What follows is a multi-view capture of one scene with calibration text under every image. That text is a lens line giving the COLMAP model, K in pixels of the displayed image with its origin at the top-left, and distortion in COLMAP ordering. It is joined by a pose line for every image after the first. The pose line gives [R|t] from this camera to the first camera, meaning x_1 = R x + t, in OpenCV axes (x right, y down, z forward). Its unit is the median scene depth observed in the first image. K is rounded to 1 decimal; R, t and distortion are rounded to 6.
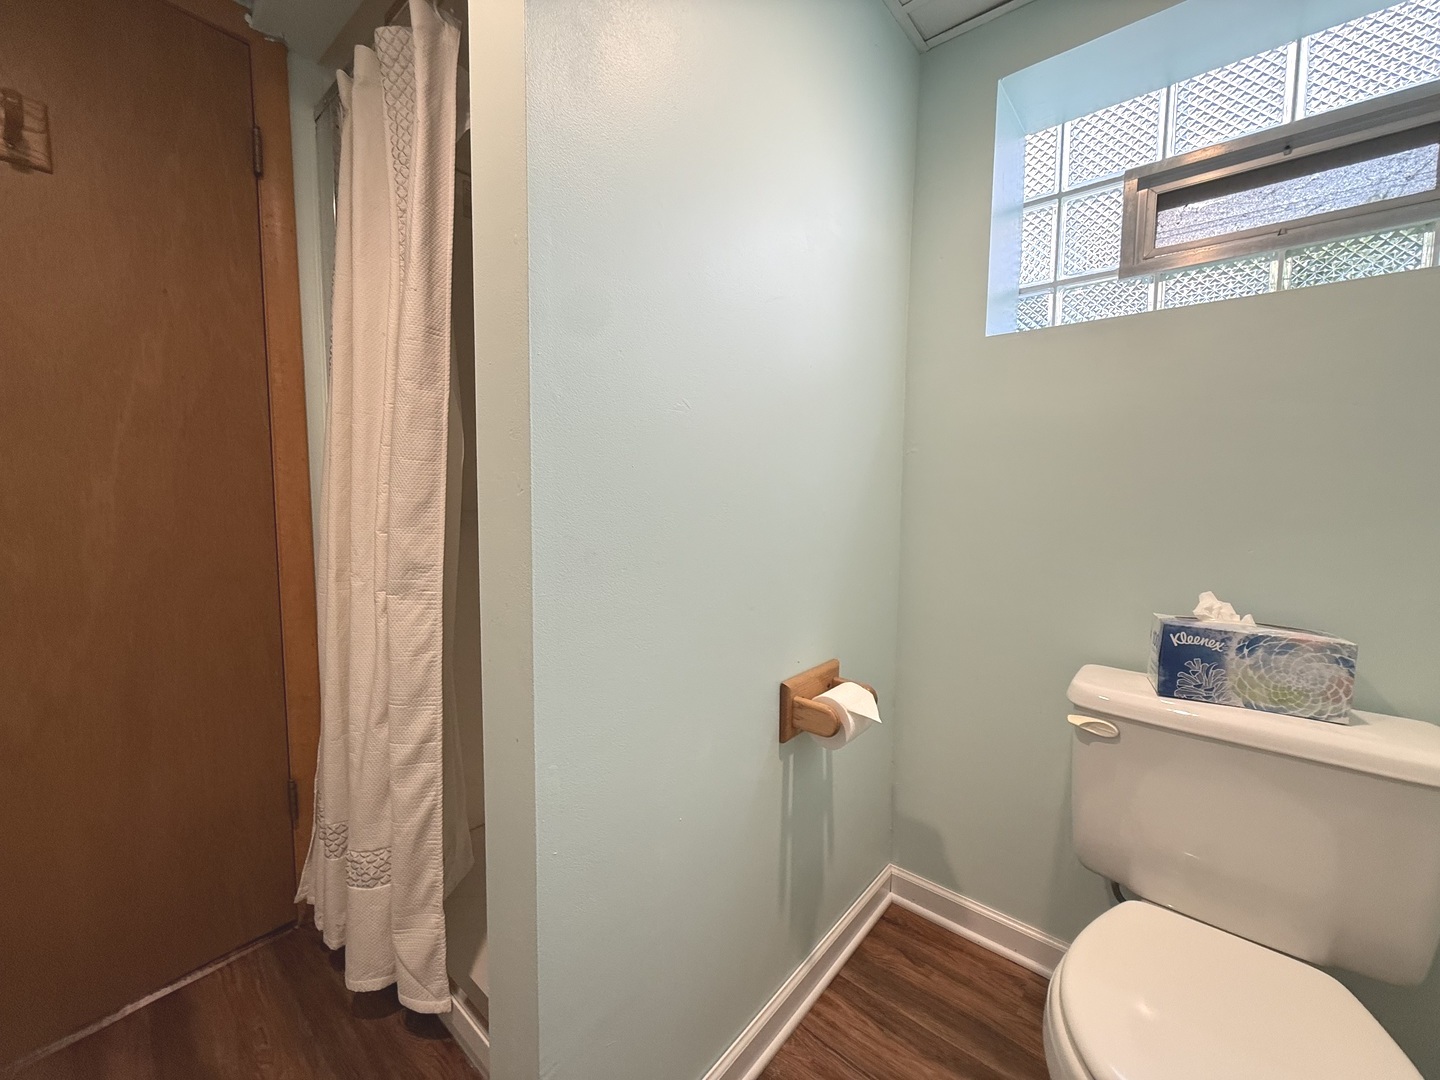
lens RADIAL K [[578.2, 0, 715.6], [0, 578.2, 539.3], [0, 0, 1]] dist [0.001742, 0.000071]
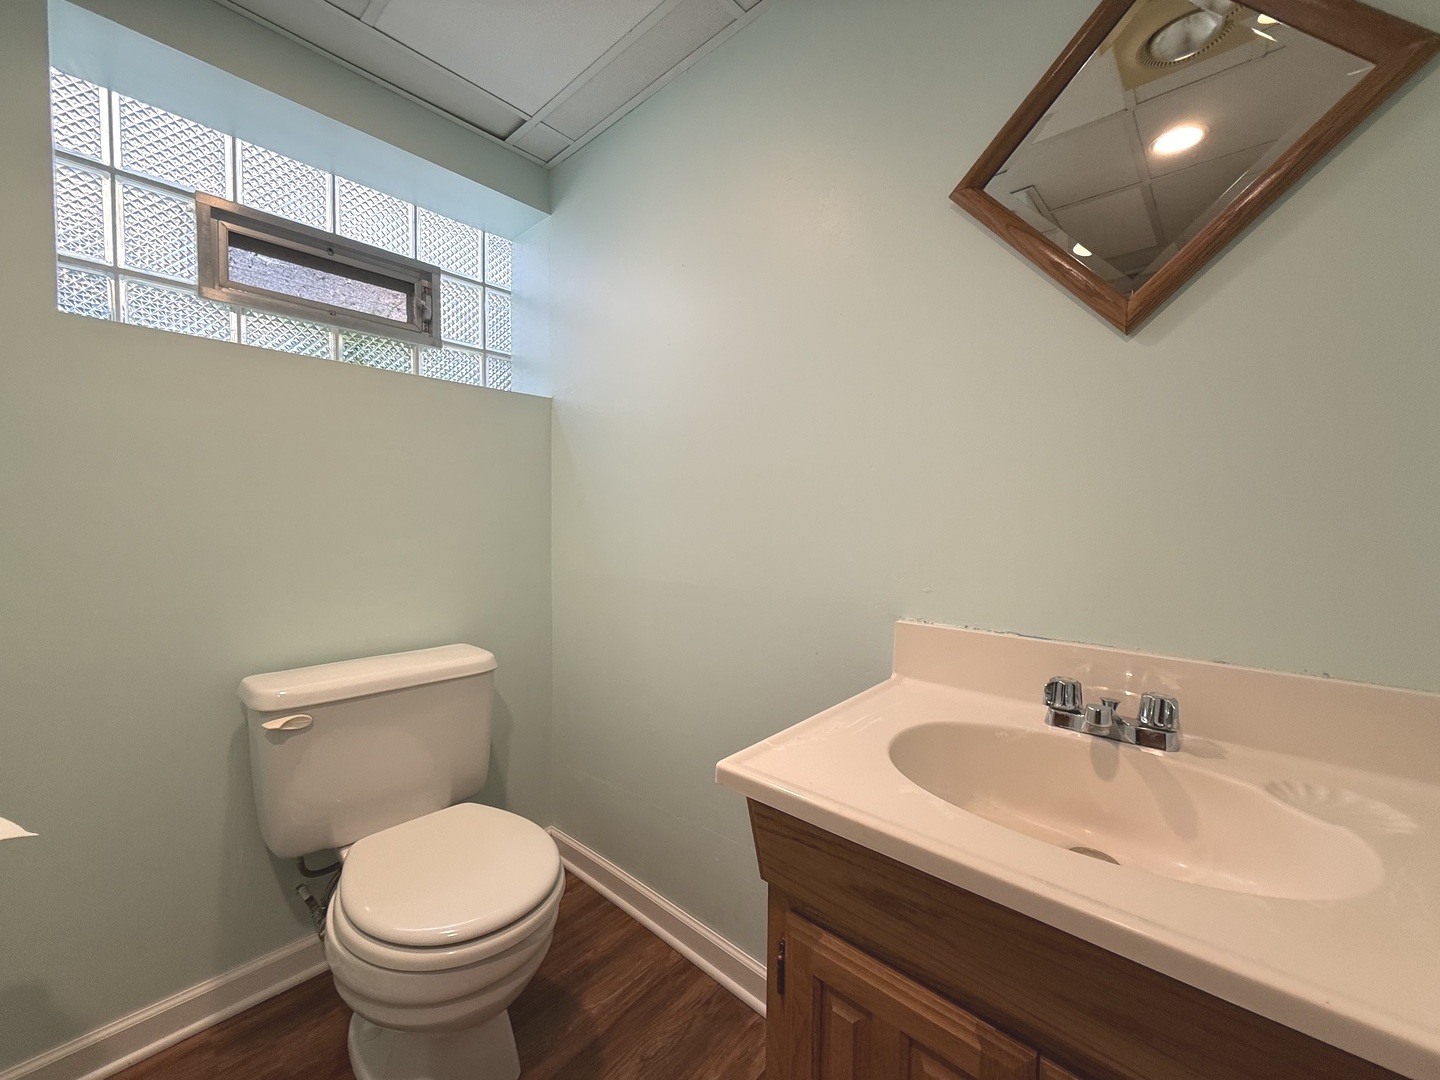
lens RADIAL K [[578.2, 0, 717.3], [0, 578.2, 537.9], [0, 0, 1]] dist [0.001742, 0.000071]
pose [[0.030740, -0.050355, 0.998258, -0.322732], [0.074755, 0.996049, 0.047942, -0.014022], [-0.996728, 0.073151, 0.034383, 0.110297]]
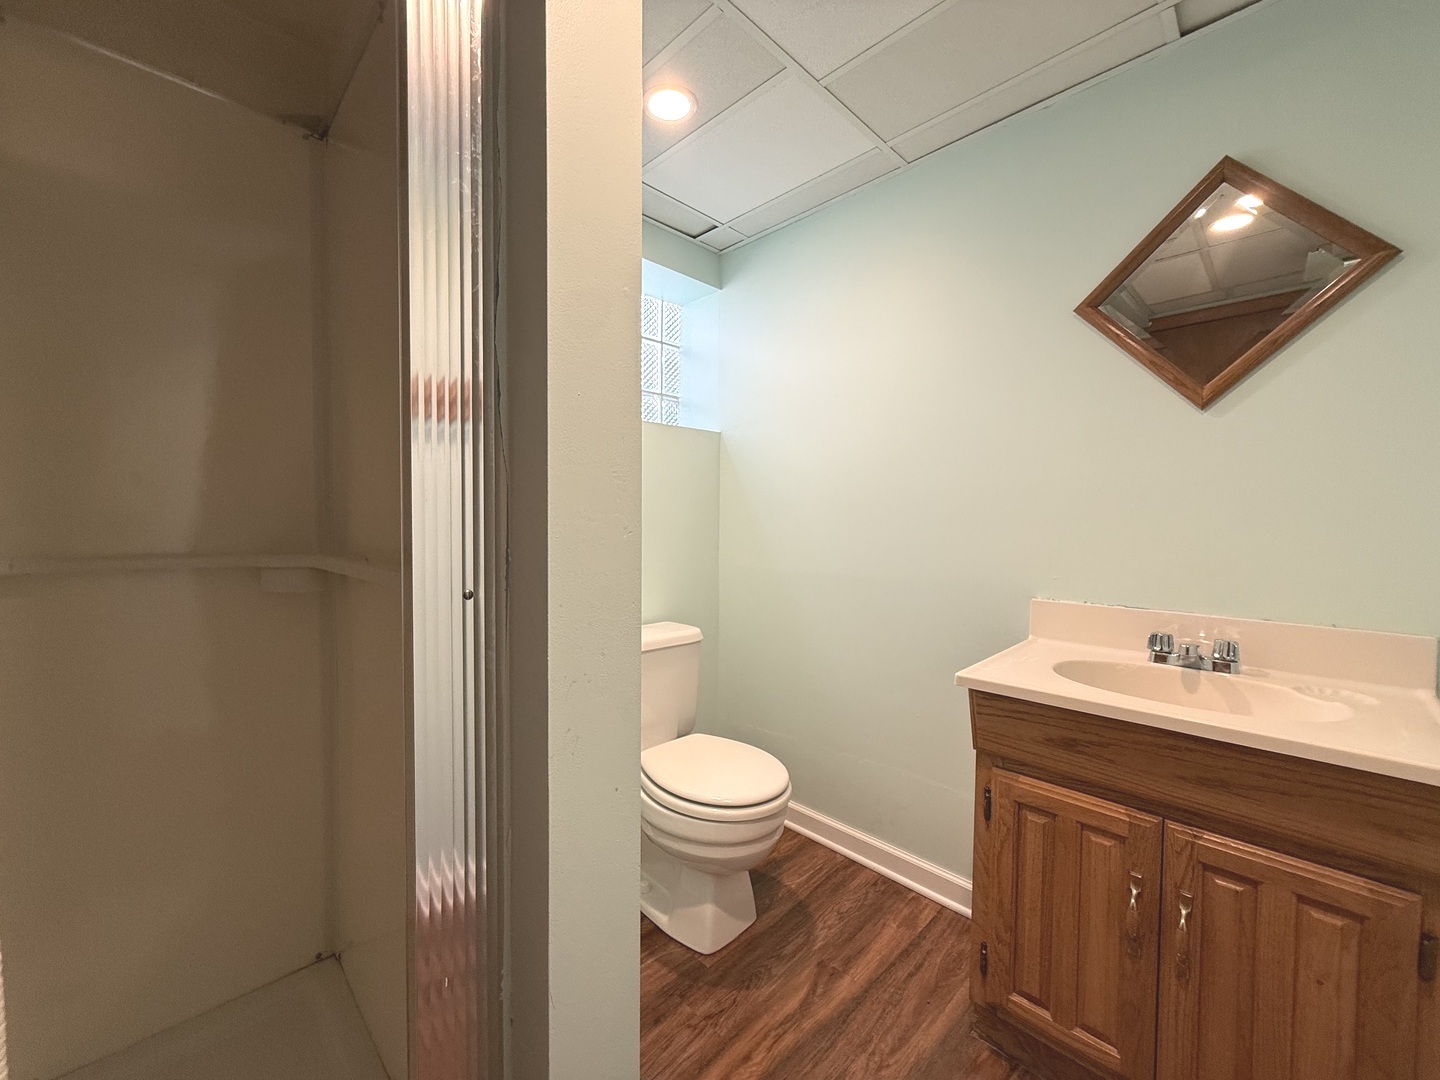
lens RADIAL K [[578.2, 0, 717.9], [0, 578.2, 539.7], [0, 0, 1]] dist [0.001742, 0.000071]
pose [[0.080649, -0.043165, 0.995808, -0.668640], [0.075859, 0.996430, 0.037048, -0.046669], [-0.993852, 0.072553, 0.083635, 0.380144]]
